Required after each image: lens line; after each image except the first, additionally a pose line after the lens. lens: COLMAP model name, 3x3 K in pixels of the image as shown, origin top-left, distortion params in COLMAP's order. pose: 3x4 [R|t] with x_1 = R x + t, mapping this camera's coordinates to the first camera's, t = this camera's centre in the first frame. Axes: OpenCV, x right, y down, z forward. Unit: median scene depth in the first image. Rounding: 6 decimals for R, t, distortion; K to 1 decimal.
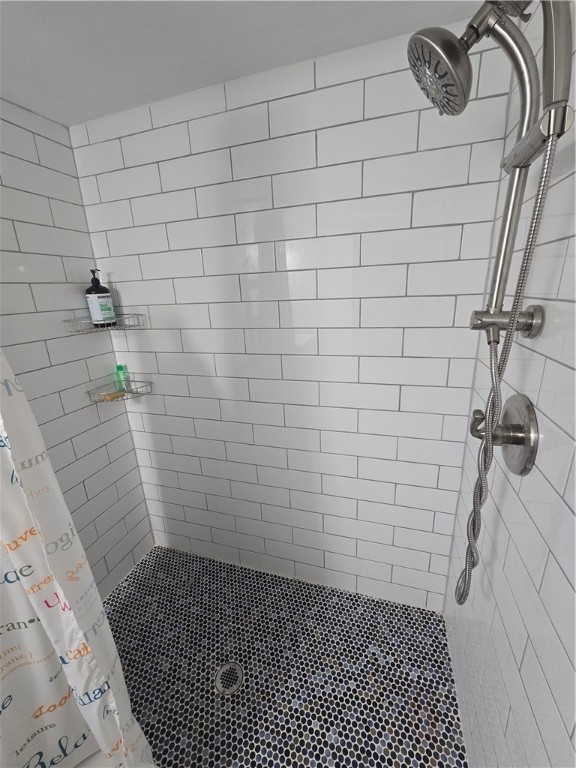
lens RADIAL K [[314.6, 0, 291.4], [0, 314.6, 391.2], [0, 0, 1]] dist [-0.005234, 0.001116]
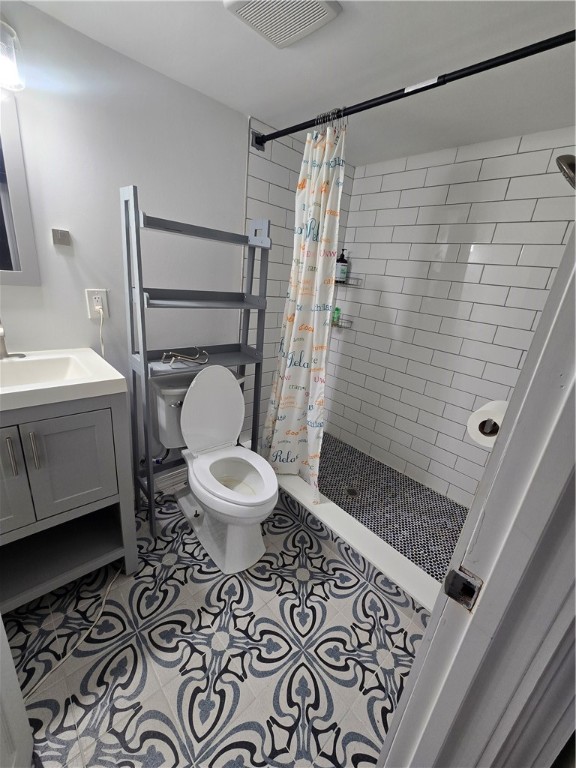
lens RADIAL K [[314.6, 0, 293.2], [0, 314.6, 388.7], [0, 0, 1]] dist [-0.005234, 0.001116]
pose [[0.866892, 0.285292, -0.408788, 0.058919], [-0.275667, 0.957601, 0.083715, 0.277223], [0.415339, 0.040118, 0.908782, -0.648253]]
